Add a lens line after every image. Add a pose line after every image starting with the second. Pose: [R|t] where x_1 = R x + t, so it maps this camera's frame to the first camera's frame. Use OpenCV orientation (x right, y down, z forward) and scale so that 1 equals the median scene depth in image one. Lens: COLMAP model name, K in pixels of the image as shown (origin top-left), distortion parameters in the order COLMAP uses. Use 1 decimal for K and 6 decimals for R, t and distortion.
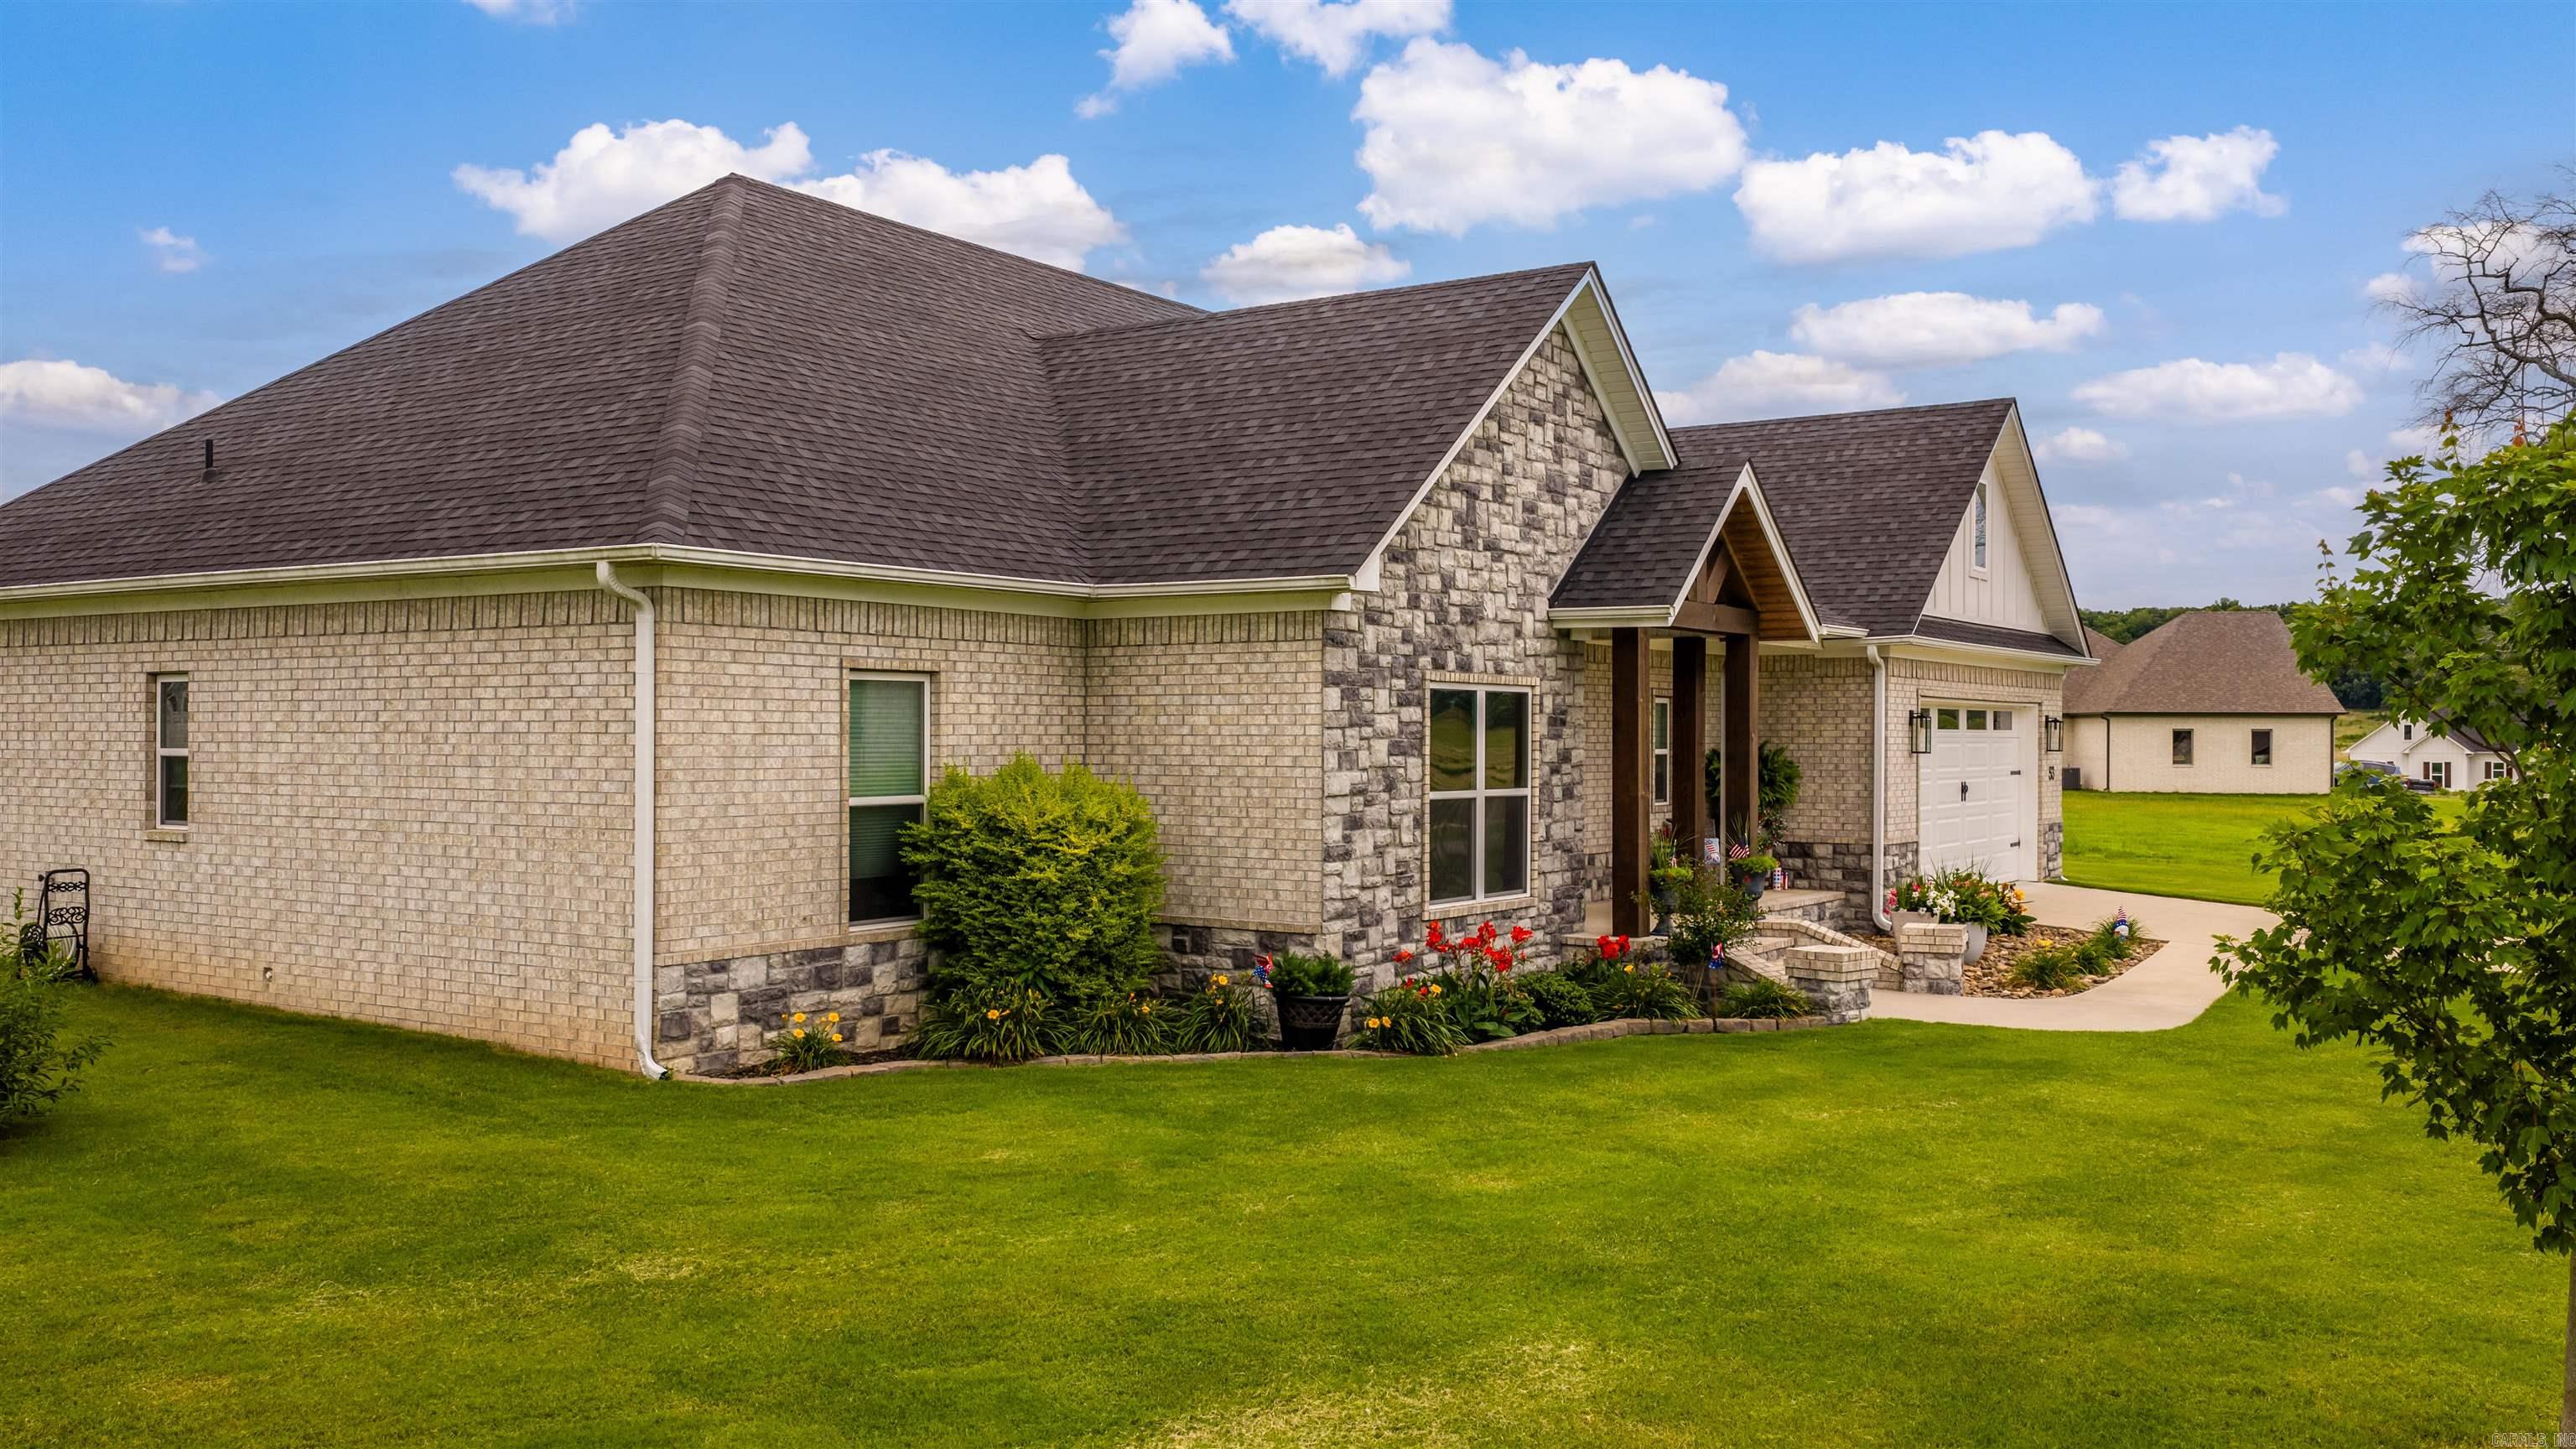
lens RADIAL K [[2142.9, 0, 1275.6], [0, 2142.9, 727.9], [0, 0, 1]] dist [0.028685, -0.055454]
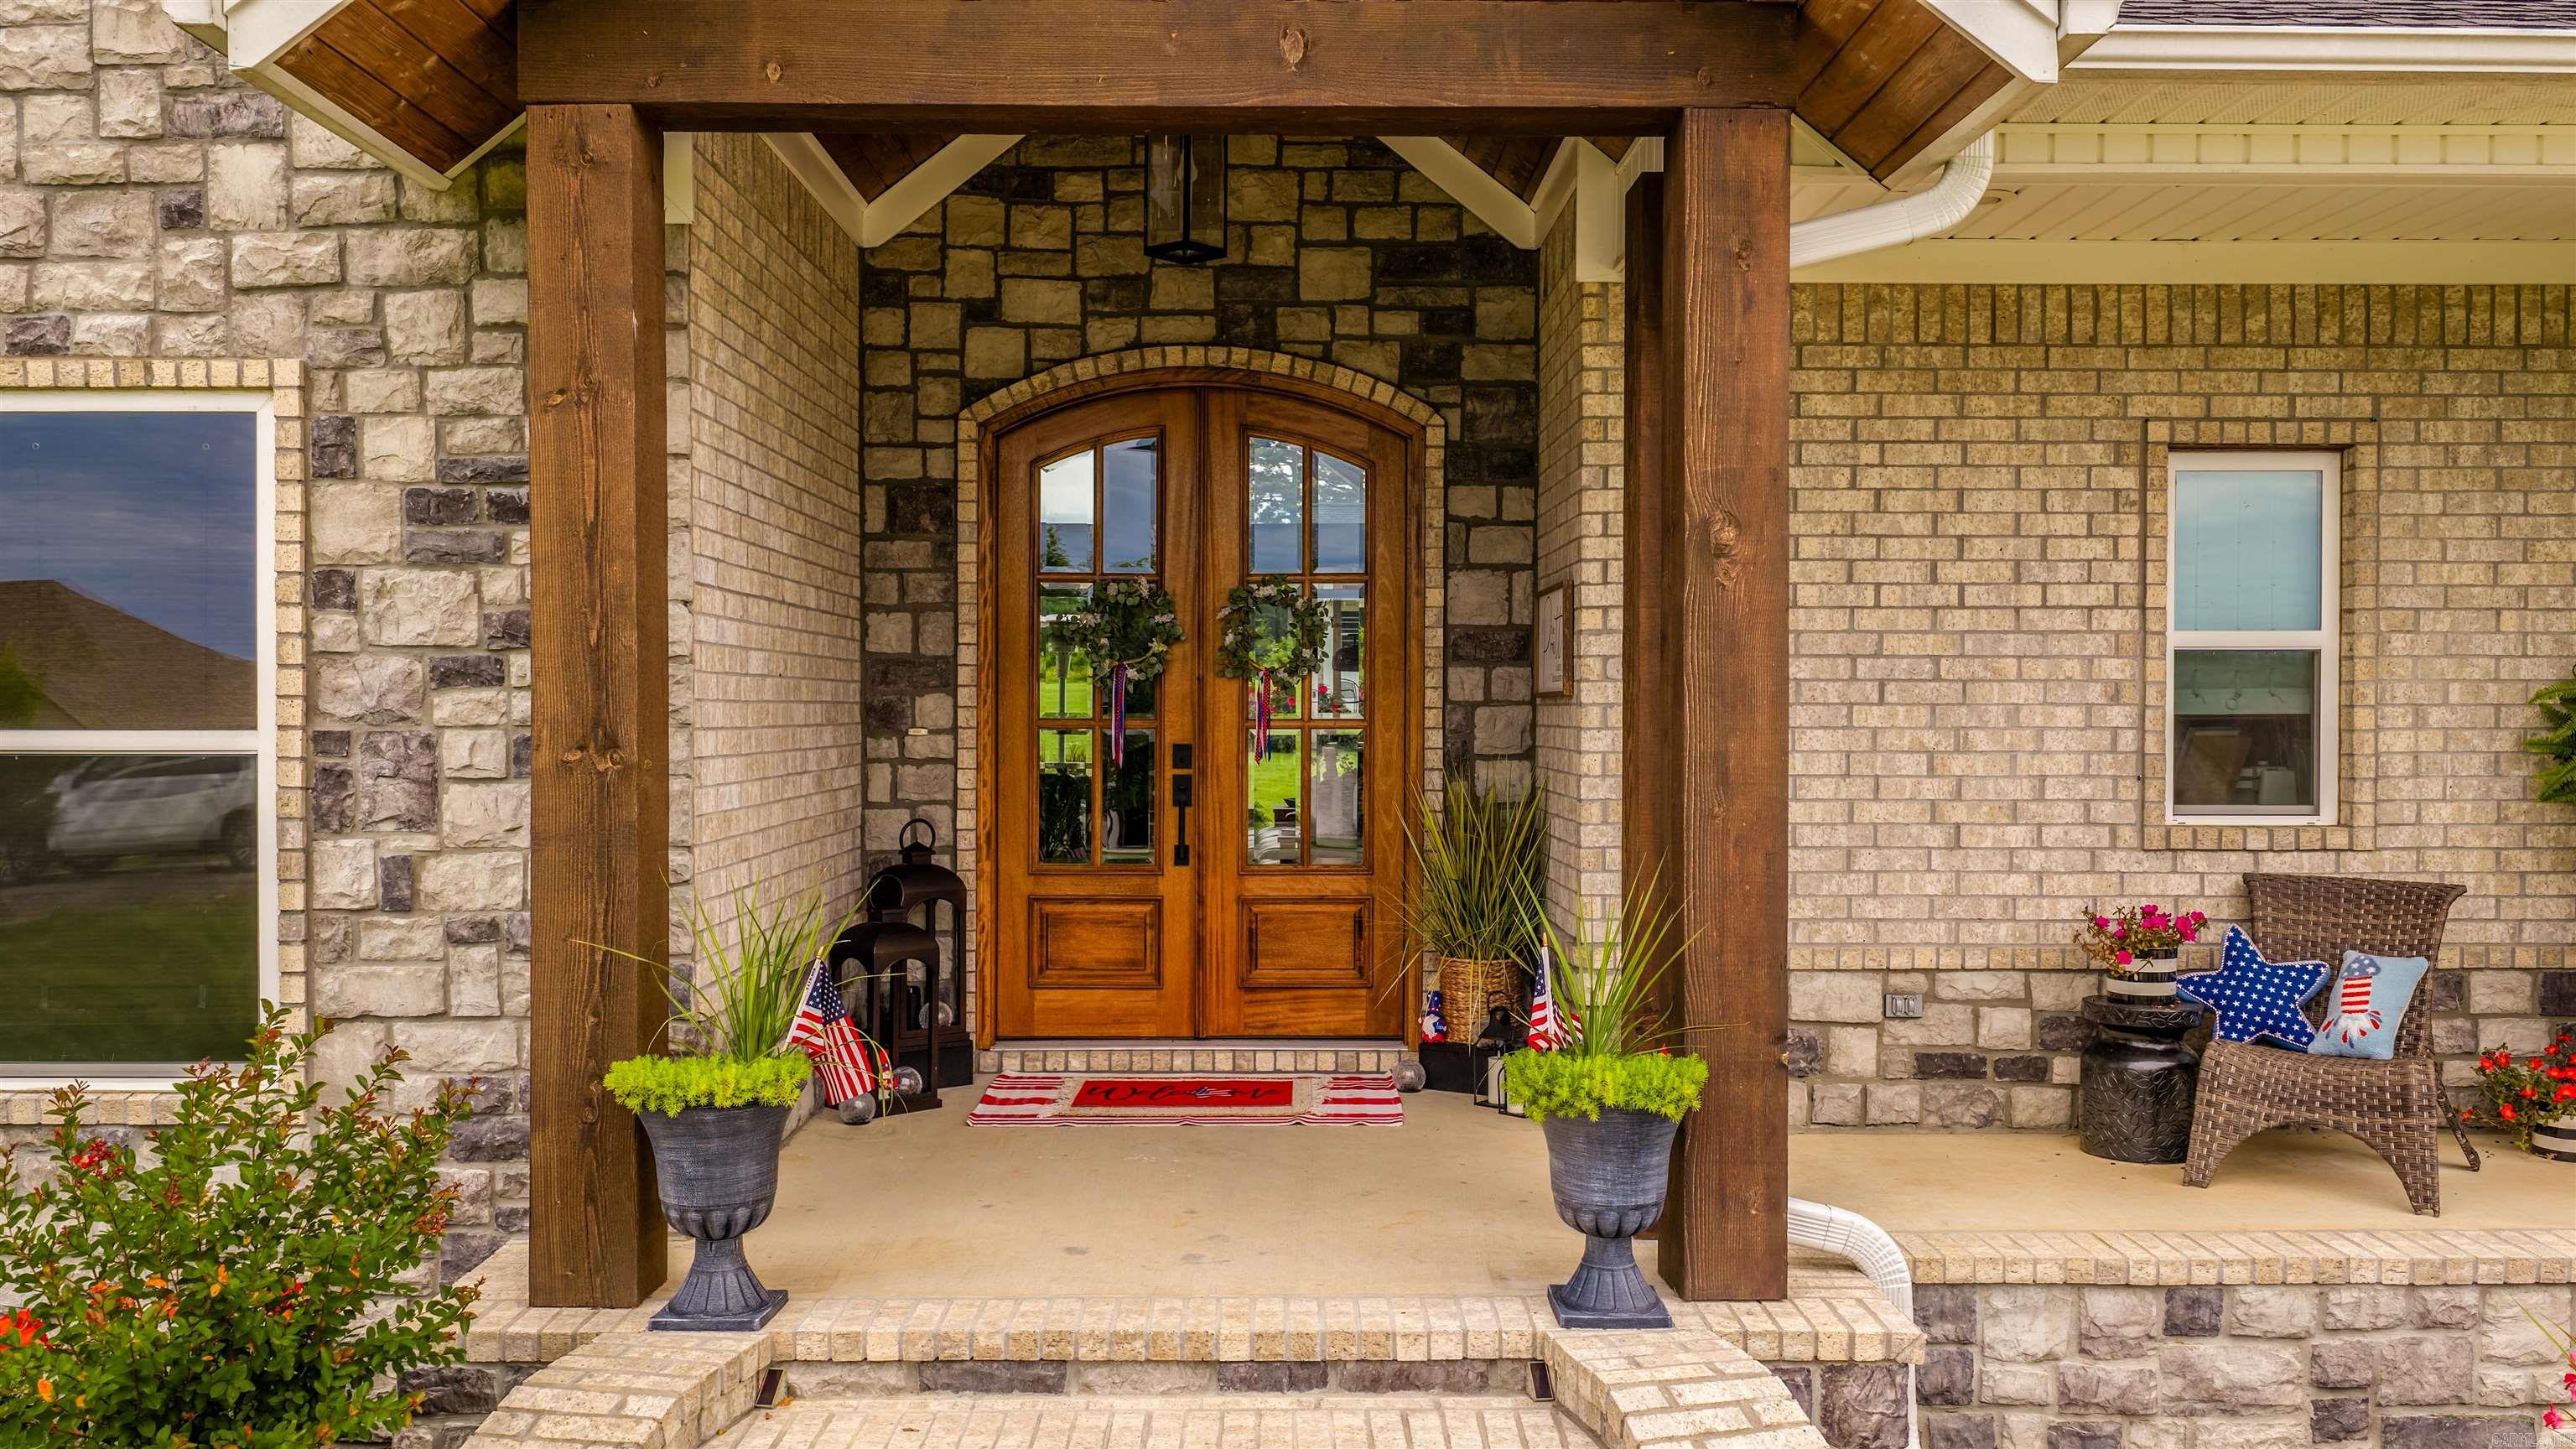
lens RADIAL K [[2142.9, 0, 1288.0], [0, 2142.9, 723.5], [0, 0, 1]] dist [0.028685, -0.055454]
pose [[0.561644, 0.003634, -0.827371, 0.452811], [0.004126, 0.999966, 0.007193, 0.025609], [0.827369, -0.007453, 0.561609, 0.961872]]
